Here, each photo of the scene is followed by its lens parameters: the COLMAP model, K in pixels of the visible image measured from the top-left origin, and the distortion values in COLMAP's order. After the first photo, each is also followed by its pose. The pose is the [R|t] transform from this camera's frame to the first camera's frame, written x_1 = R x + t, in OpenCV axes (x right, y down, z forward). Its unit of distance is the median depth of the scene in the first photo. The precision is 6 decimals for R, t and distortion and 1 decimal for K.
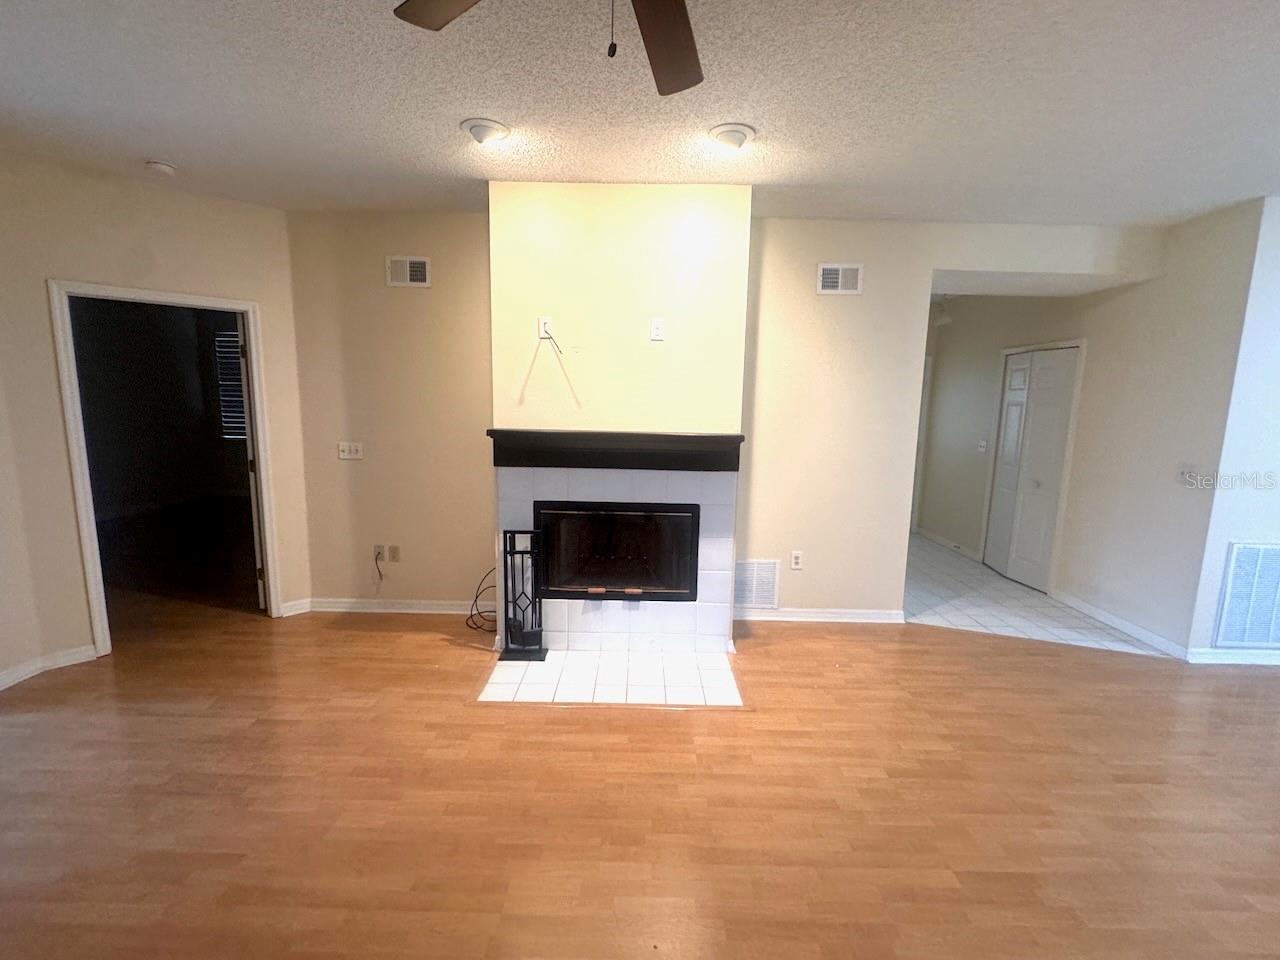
lens RADIAL K [[556.0, 0, 638.3], [0, 556.0, 476.5], [0, 0, 1]] dist [0.001333, -0.000674]
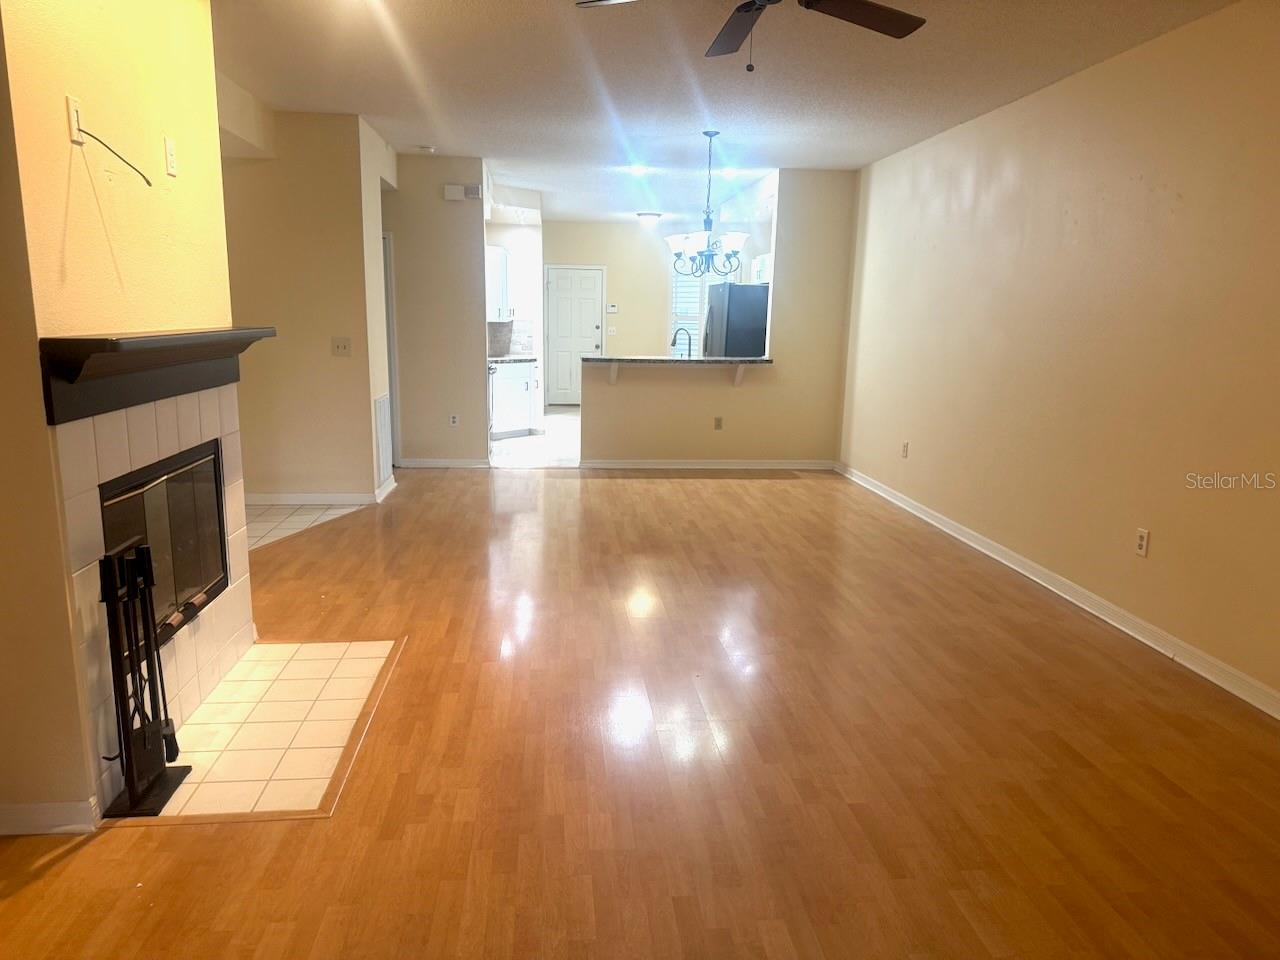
lens RADIAL K [[895.8, 0, 642.3], [0, 895.8, 484.9], [0, 0, 1]] dist [0.037837, -0.008267]
pose [[-0.108056, -0.208469, 0.972041, -1.108114], [0.115445, 0.968520, 0.220547, -0.082293], [-0.987419, 0.136049, -0.080588, 0.666745]]
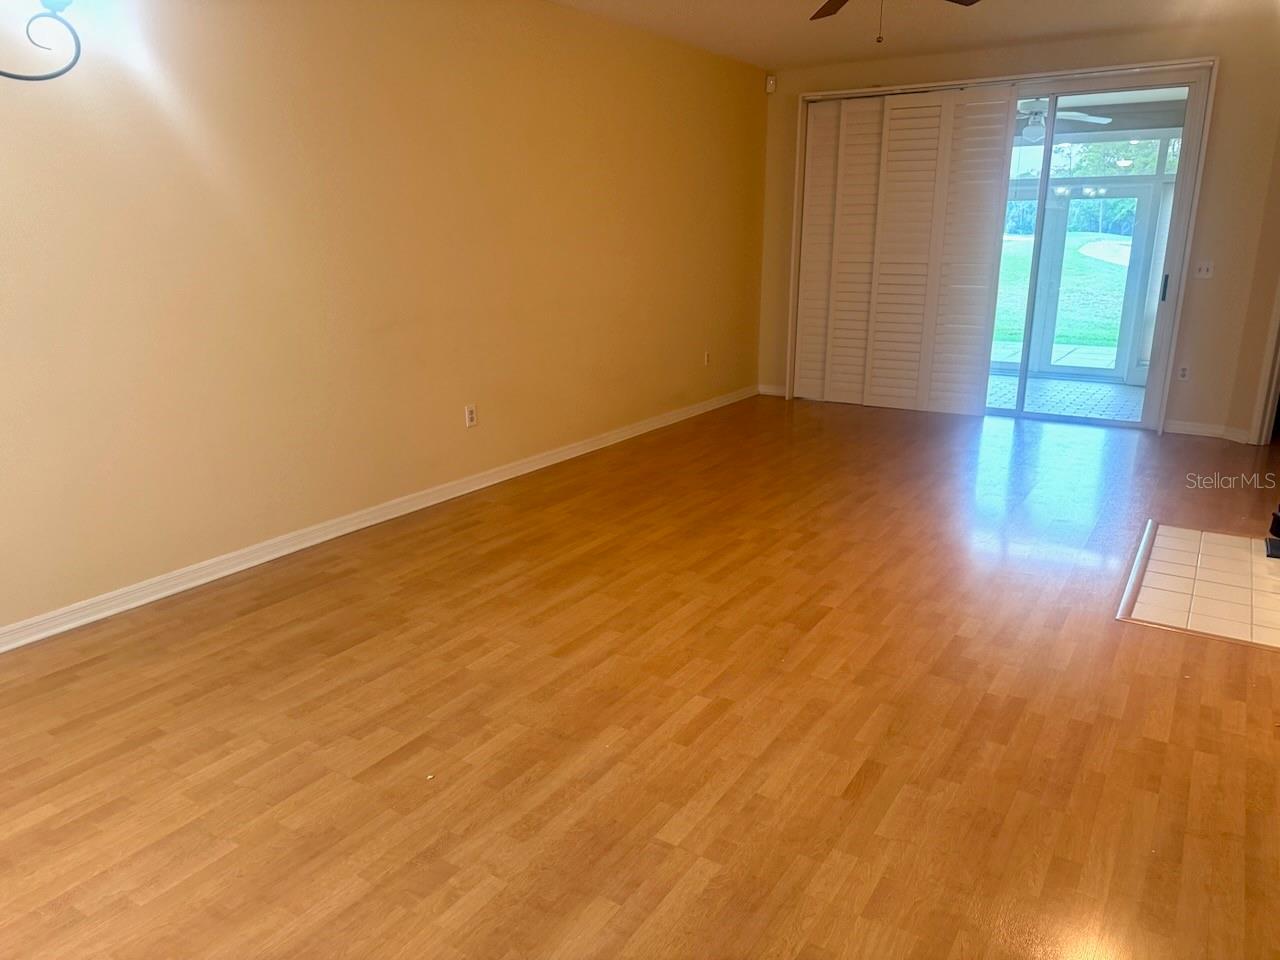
lens RADIAL K [[895.8, 0, 640.6], [0, 895.8, 478.9], [0, 0, 1]] dist [0.037837, -0.008267]
pose [[-0.536667, 0.210476, -0.817122, 1.434272], [-0.120951, 0.939201, 0.321360, -0.075985], [0.835081, 0.271295, -0.478581, 0.933636]]
